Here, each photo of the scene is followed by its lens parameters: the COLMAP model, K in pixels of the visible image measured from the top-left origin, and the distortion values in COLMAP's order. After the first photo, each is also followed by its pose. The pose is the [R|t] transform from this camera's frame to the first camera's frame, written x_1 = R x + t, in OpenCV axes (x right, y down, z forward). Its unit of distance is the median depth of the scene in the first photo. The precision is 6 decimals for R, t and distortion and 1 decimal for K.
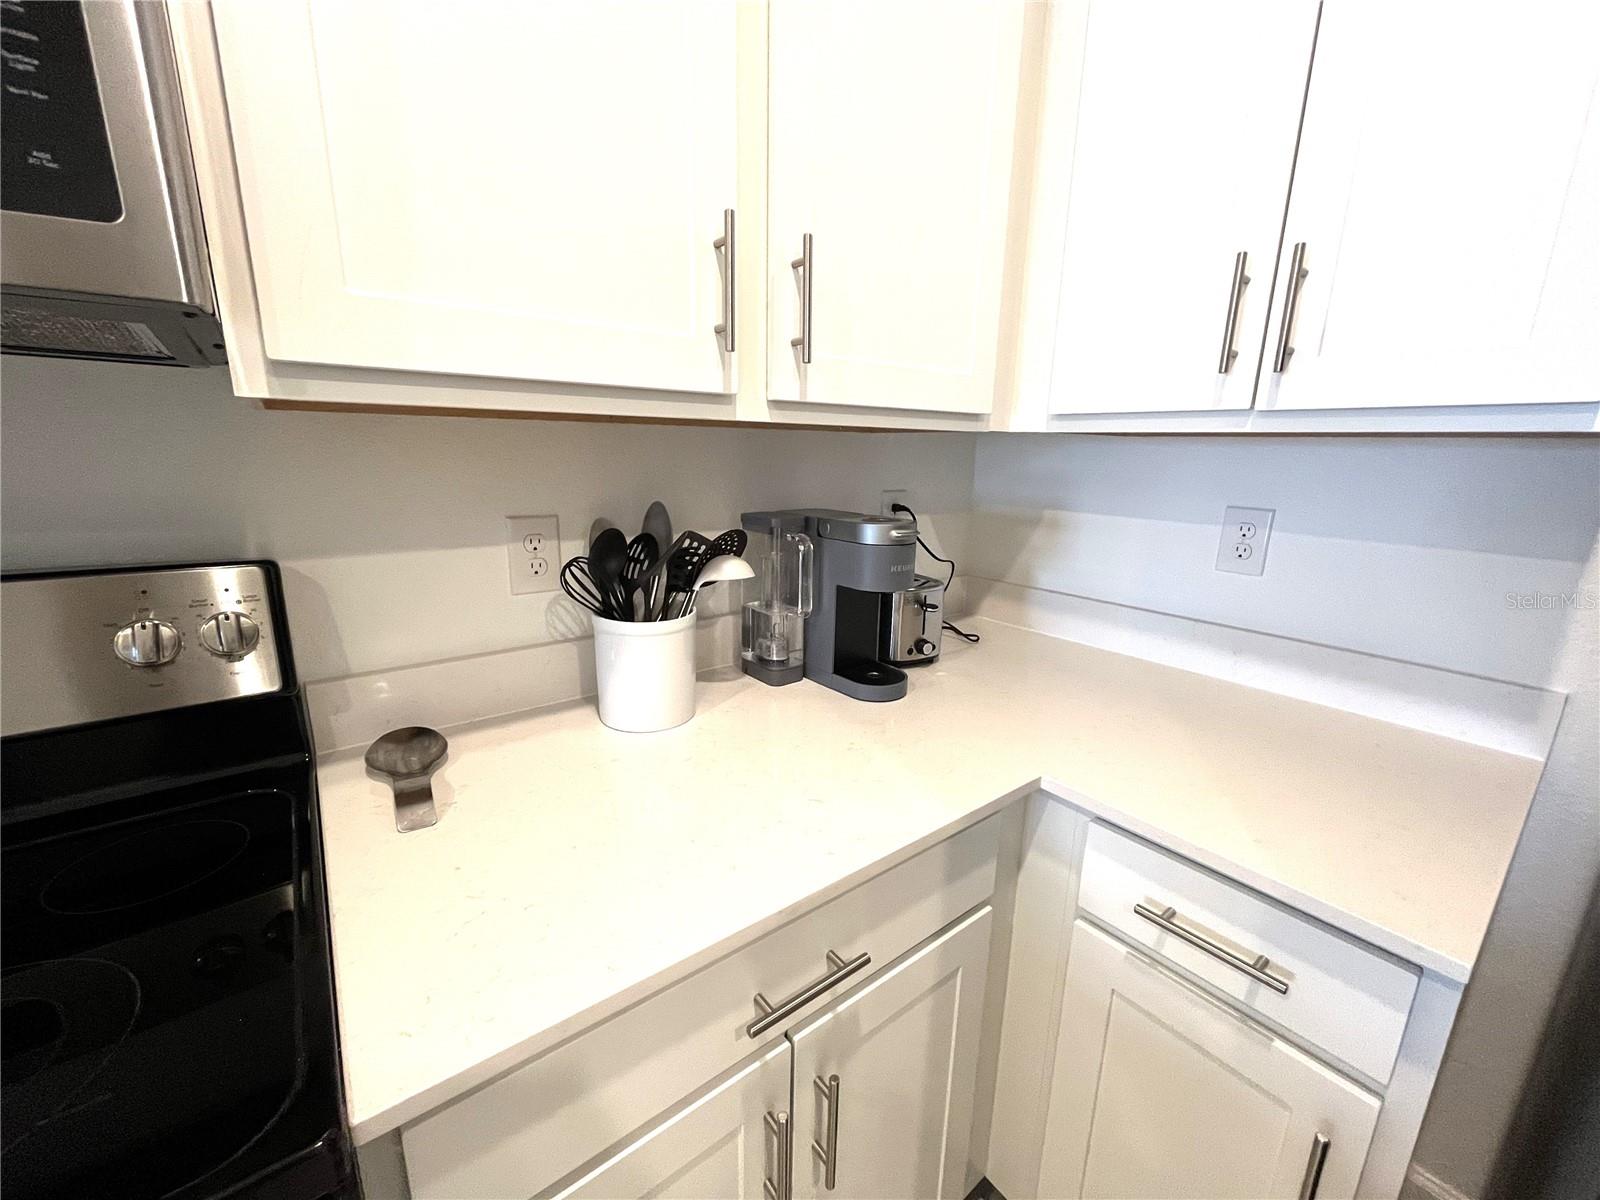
lens RADIAL K [[641.9, 0, 804.3], [0, 641.9, 603.6], [0, 0, 1]] dist [0.001321, 0.000016]
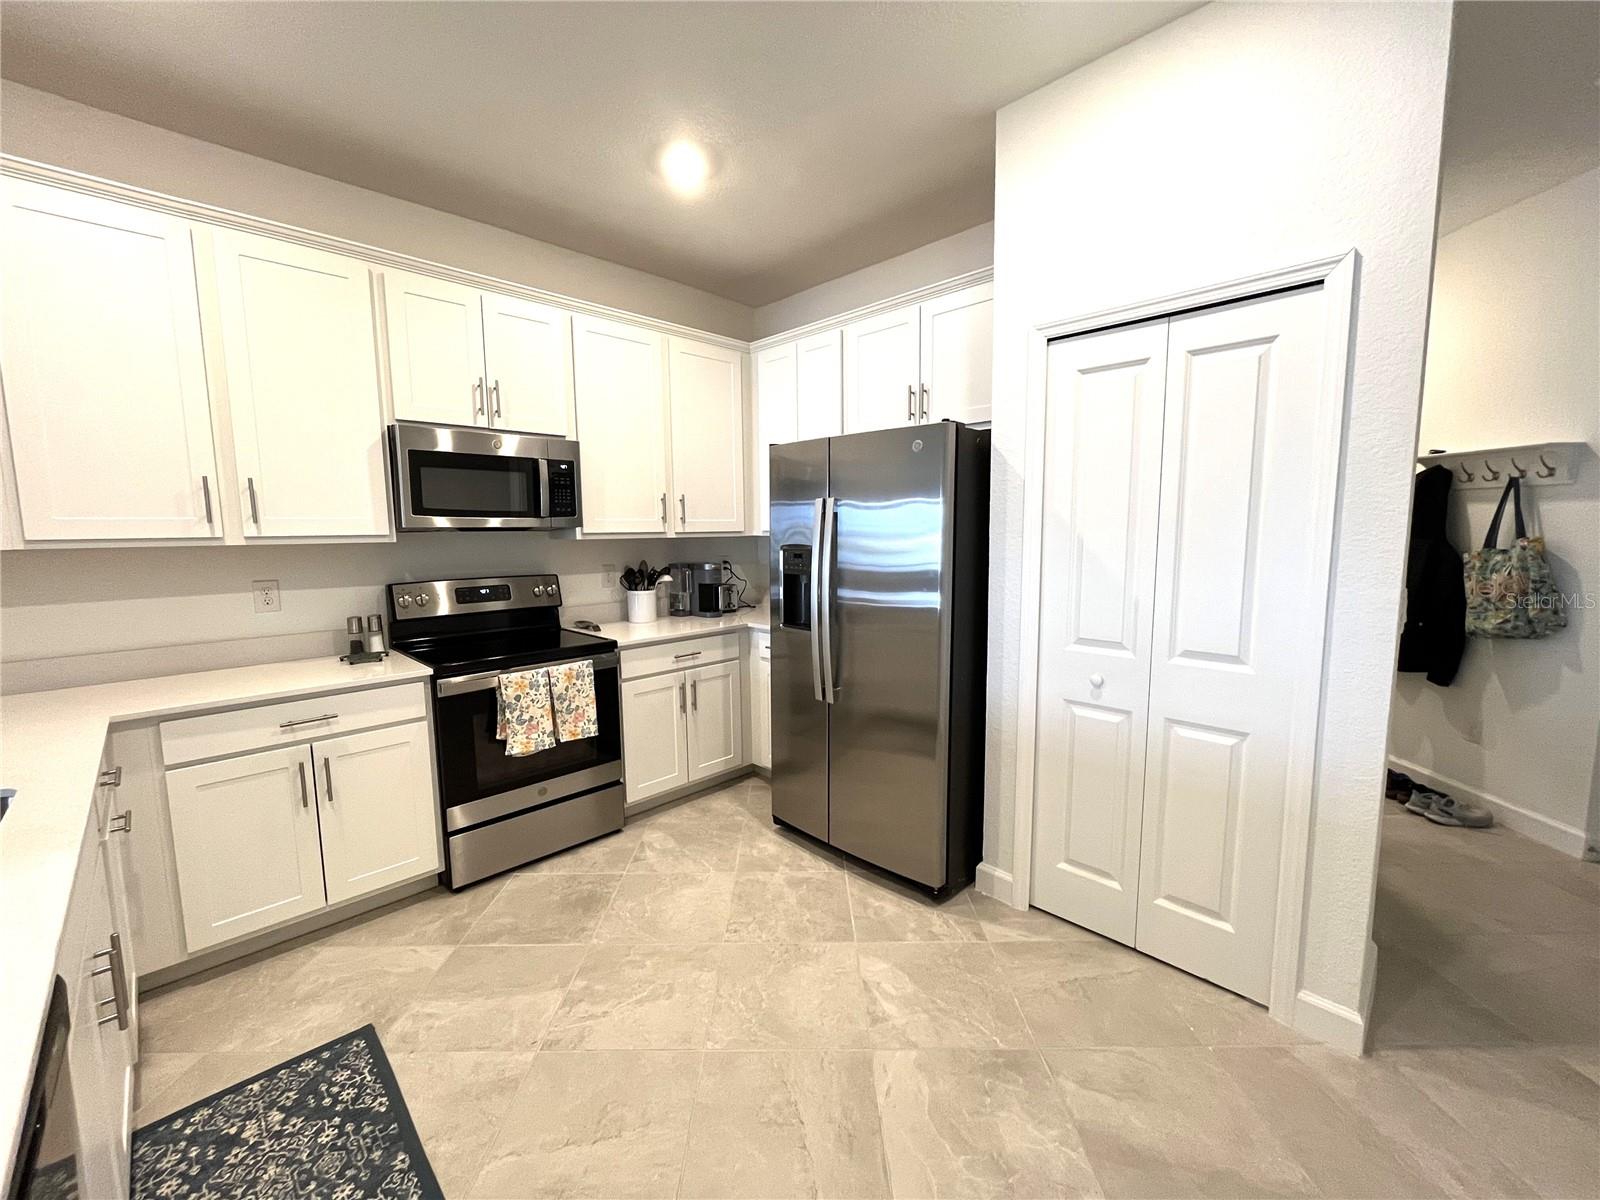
lens RADIAL K [[641.9, 0, 804.0], [0, 641.9, 597.3], [0, 0, 1]] dist [0.001321, 0.000016]
pose [[0.991004, -0.045770, 0.125761, 0.179622], [0.062126, 0.989647, -0.129381, 0.535394], [-0.118537, 0.136030, 0.983588, -2.446034]]
